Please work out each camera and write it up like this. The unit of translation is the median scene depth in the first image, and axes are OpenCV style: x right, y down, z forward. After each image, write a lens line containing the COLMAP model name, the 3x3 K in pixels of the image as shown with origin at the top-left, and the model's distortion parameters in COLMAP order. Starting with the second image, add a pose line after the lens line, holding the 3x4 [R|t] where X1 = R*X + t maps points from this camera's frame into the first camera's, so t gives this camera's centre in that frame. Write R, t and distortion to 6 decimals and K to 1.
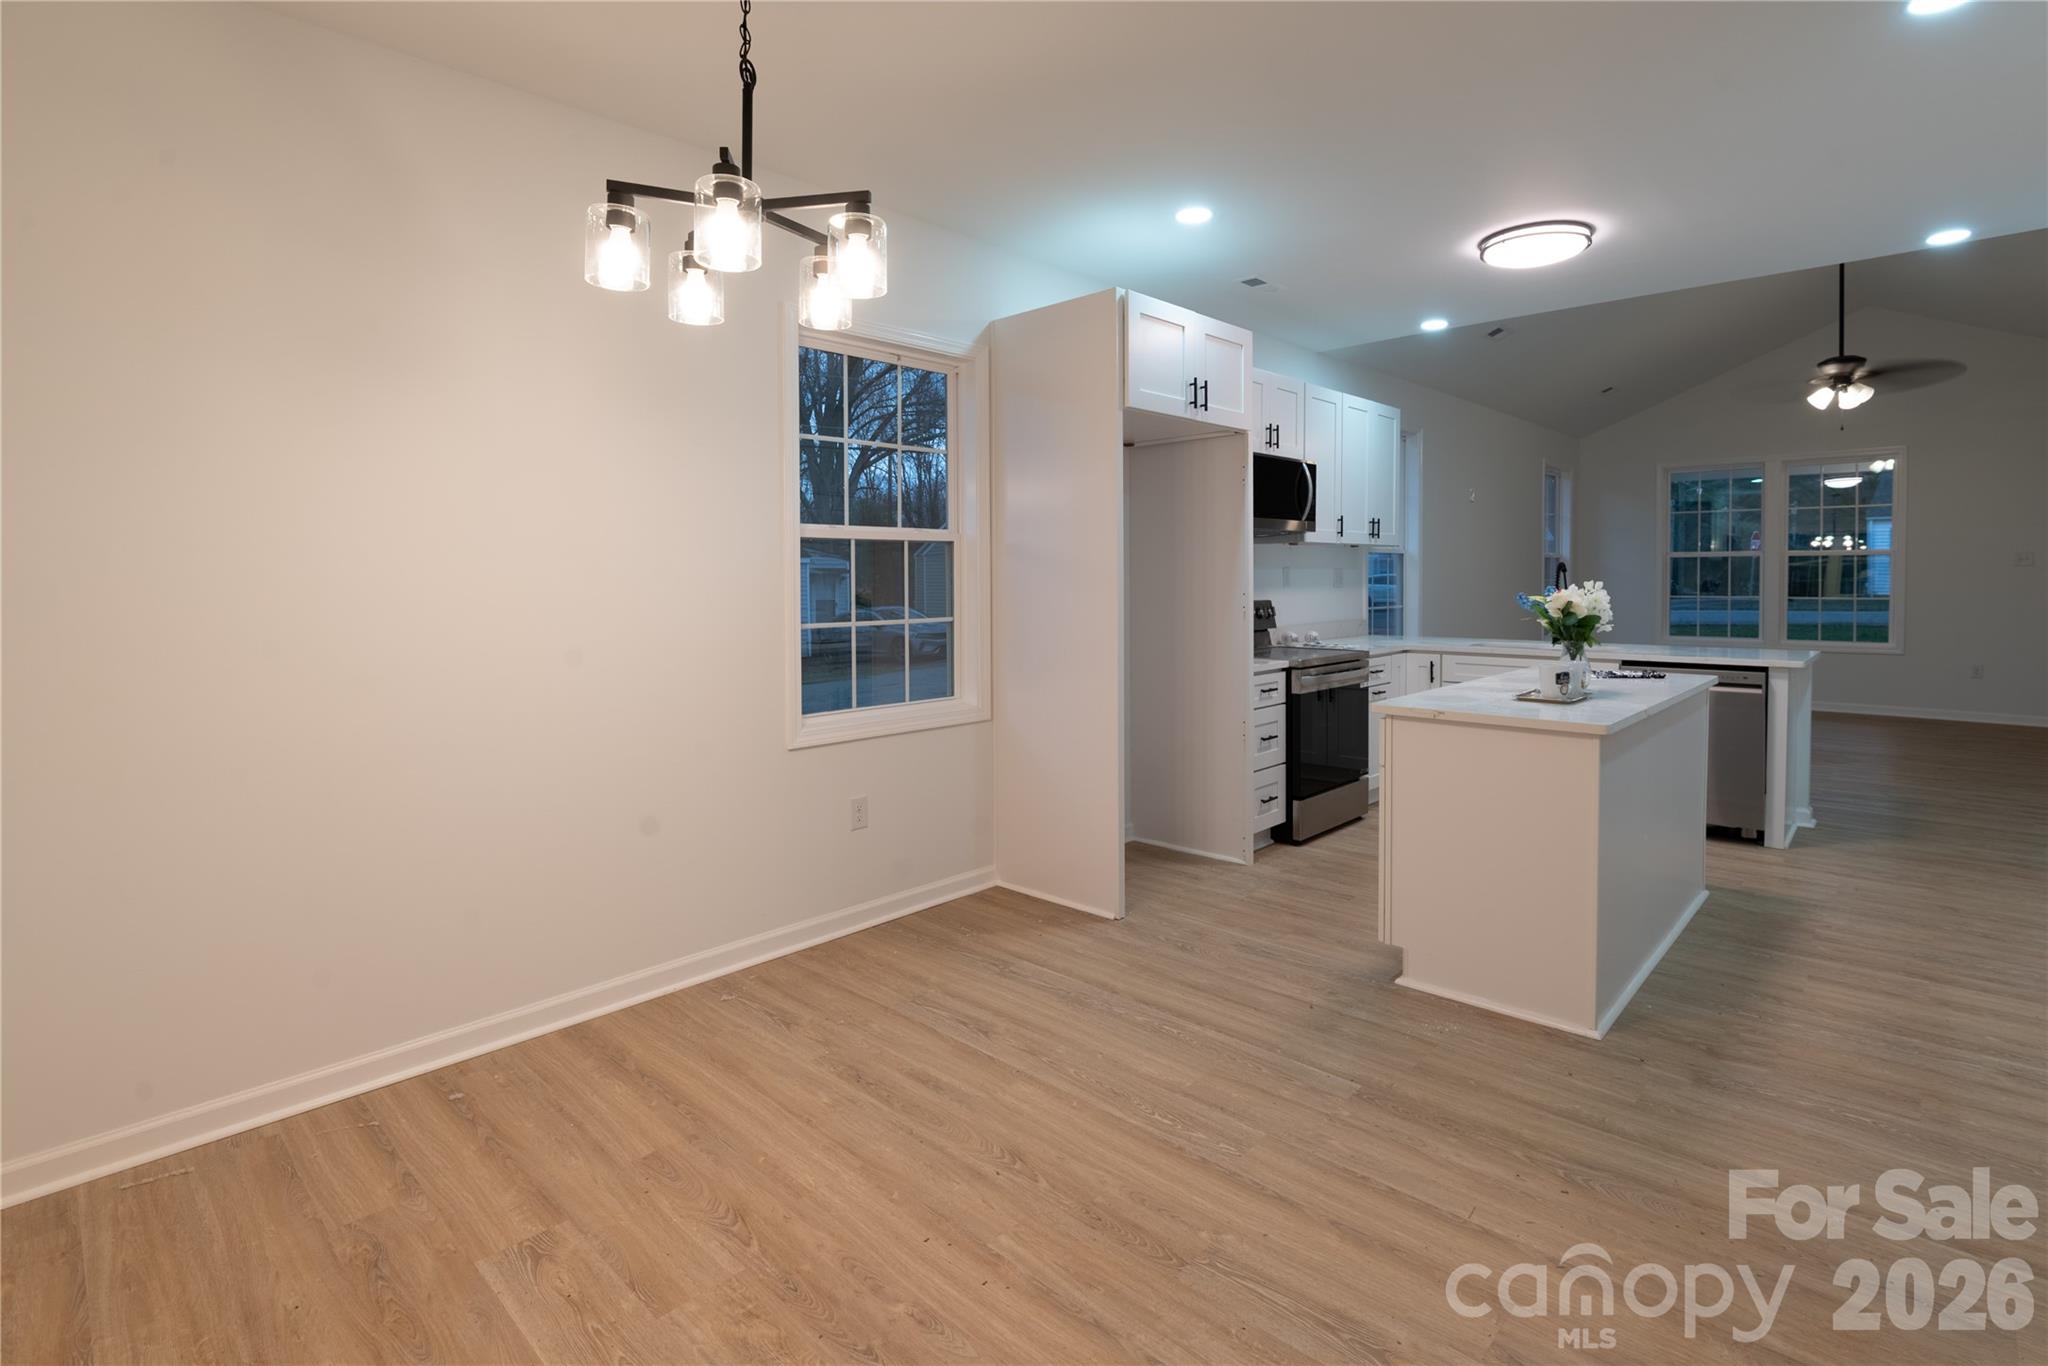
lens RADIAL K [[979.0, 0, 1030.4], [0, 979.0, 594.5], [0, 0, 1]] dist [-0.003782, -0.001072]
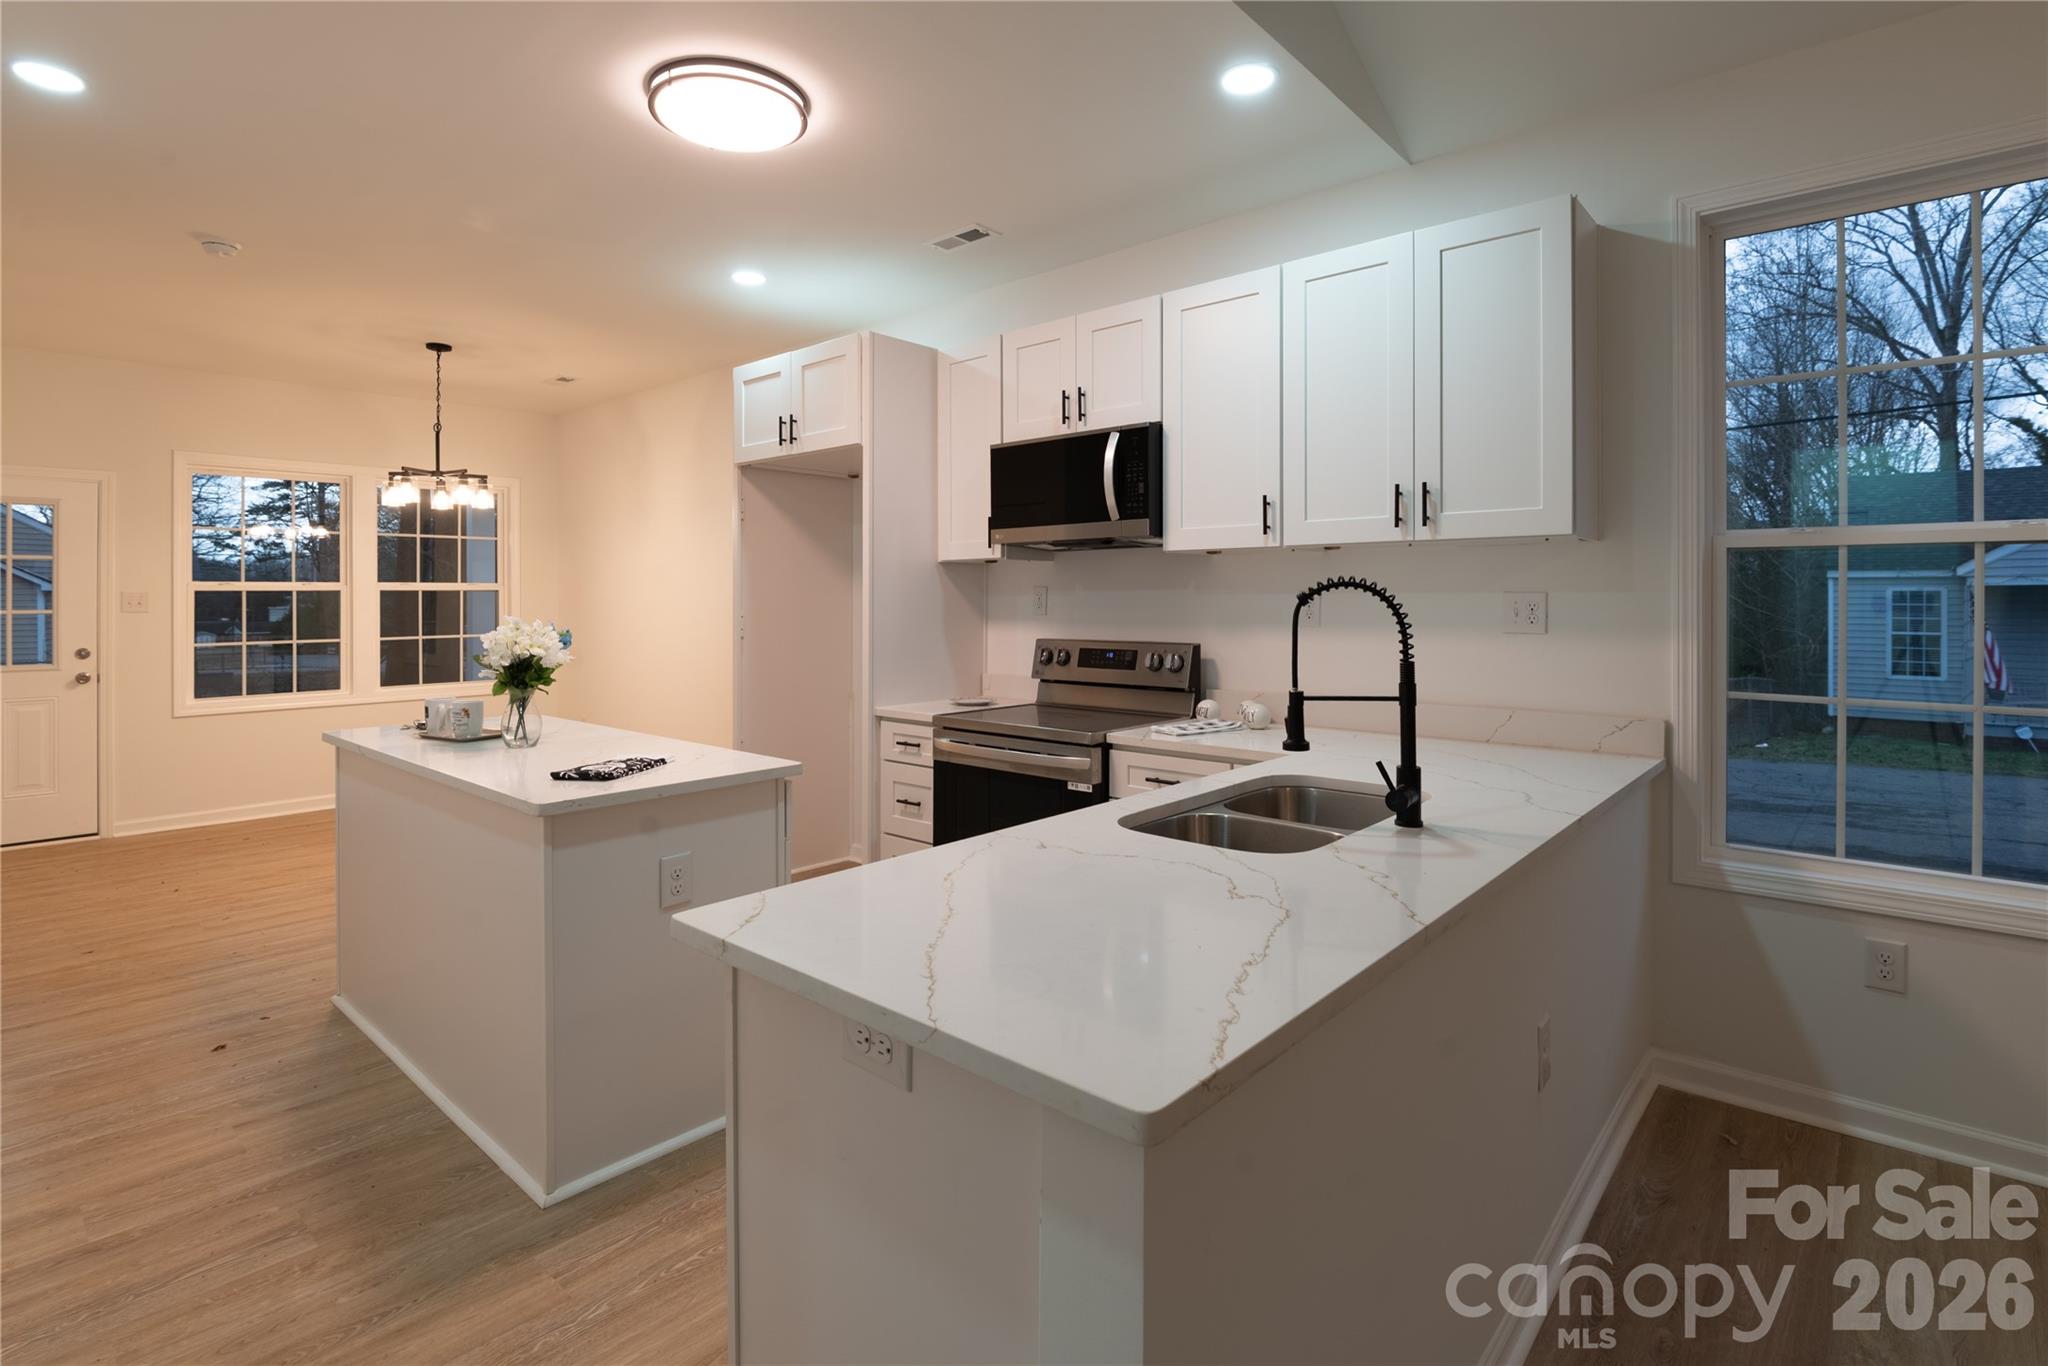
lens RADIAL K [[979.0, 0, 1030.4], [0, 979.0, 594.5], [0, 0, 1]] dist [-0.003782, -0.001072]
pose [[0.031330, 0.004983, -0.999497, 1.626560], [-0.012555, 0.999911, 0.004591, -0.050995], [0.999430, 0.012405, 0.031390, 1.637920]]
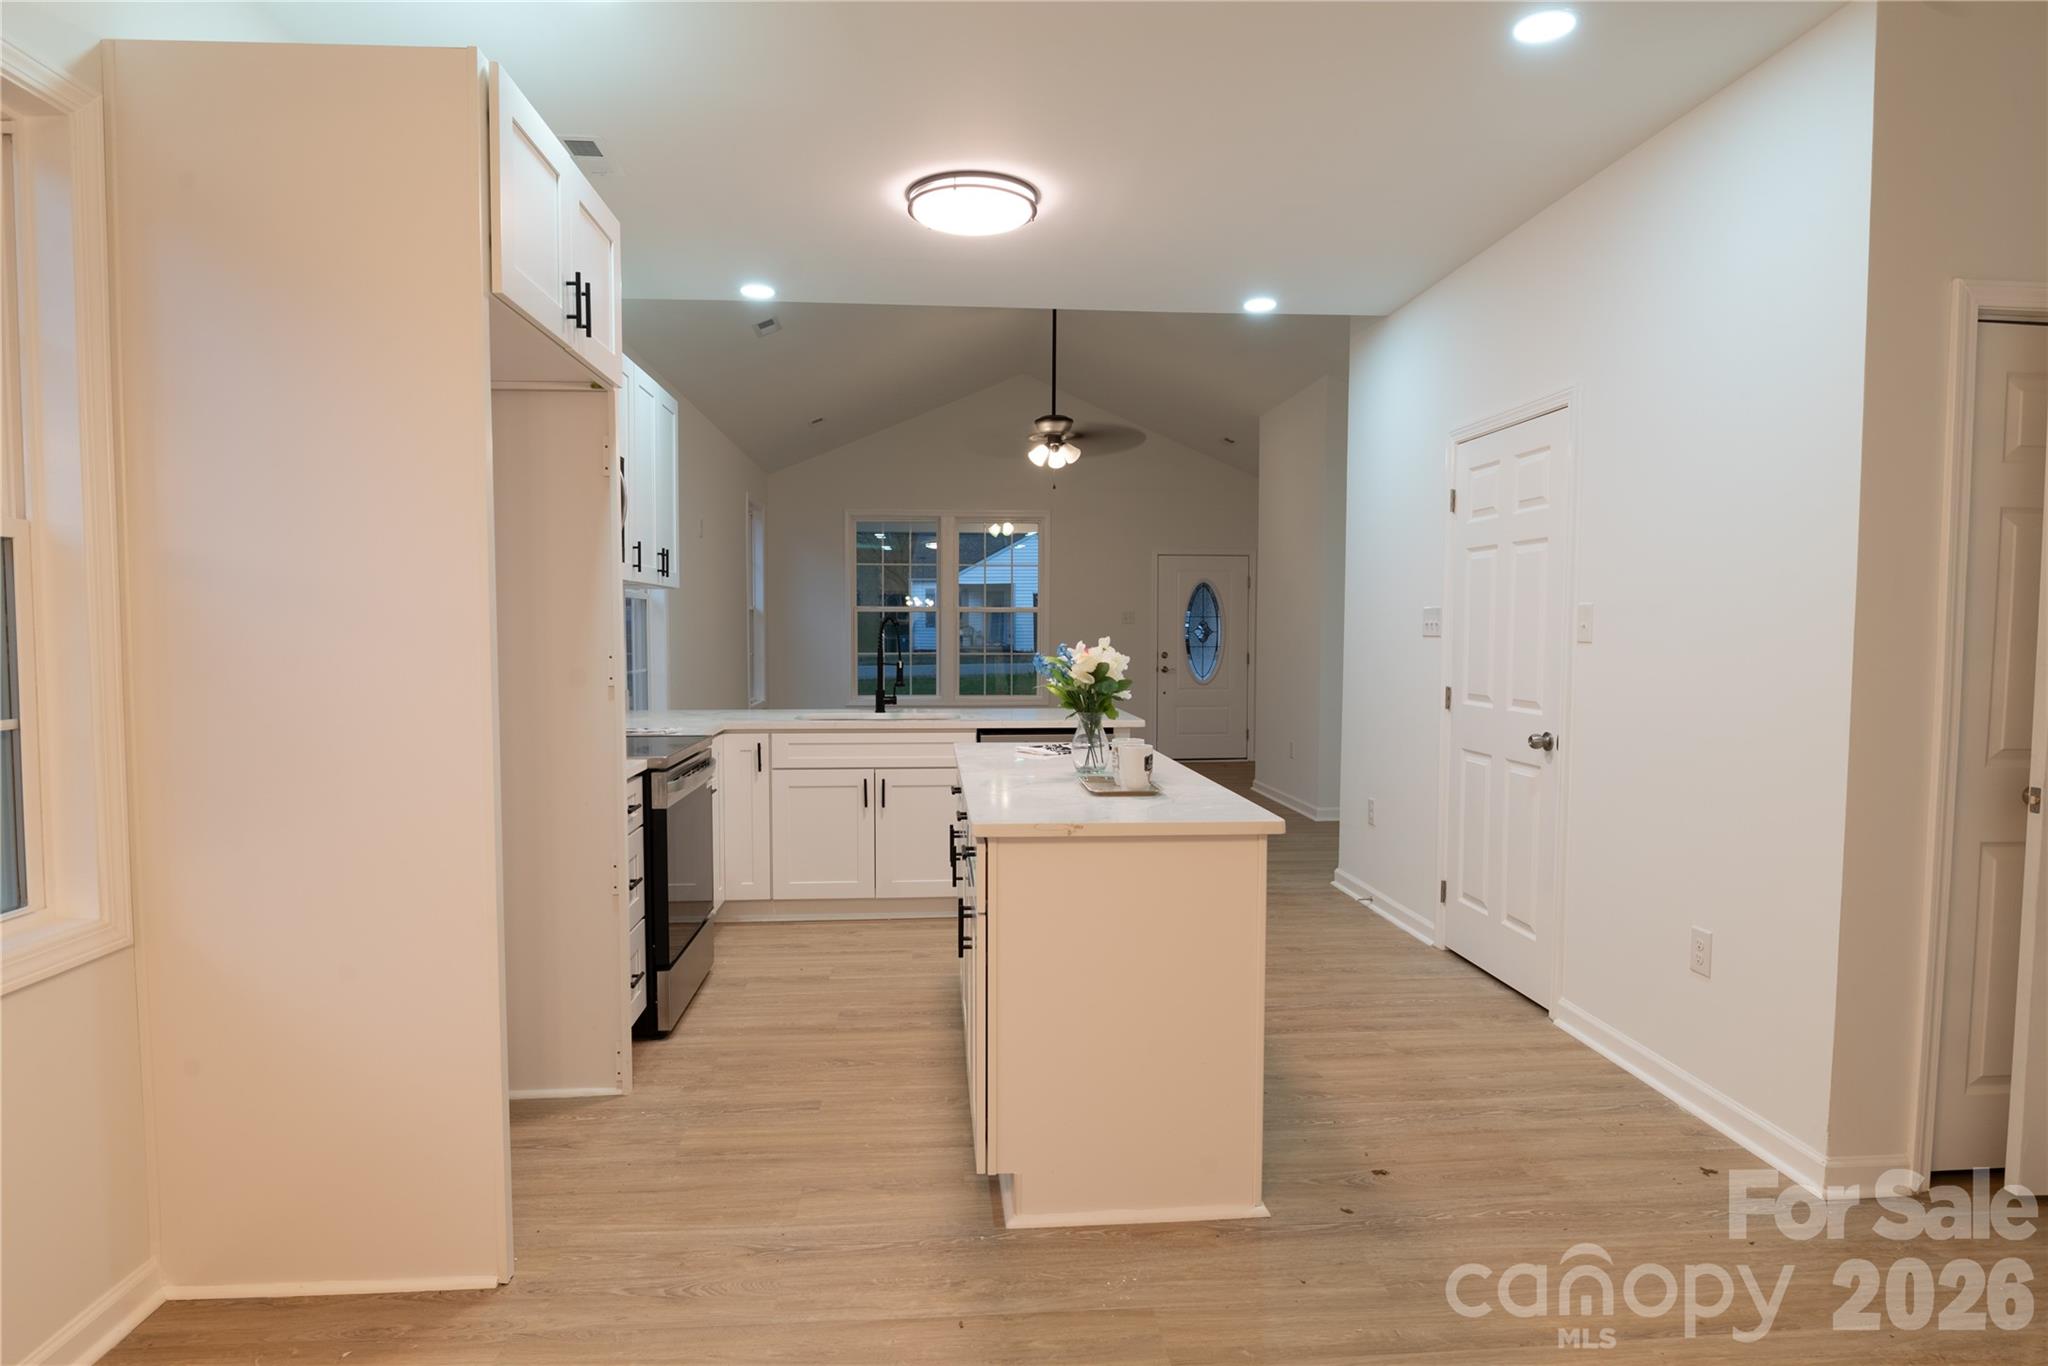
lens RADIAL K [[1159.9, 0, 1020.7], [0, 1159.9, 686.6], [0, 0, 1]] dist [-0.013490, 0.000852]
pose [[0.669163, -0.029732, 0.742521, -0.214296], [0.007342, 0.999415, 0.033402, -0.006091], [-0.743079, -0.016900, 0.668990, 0.479961]]
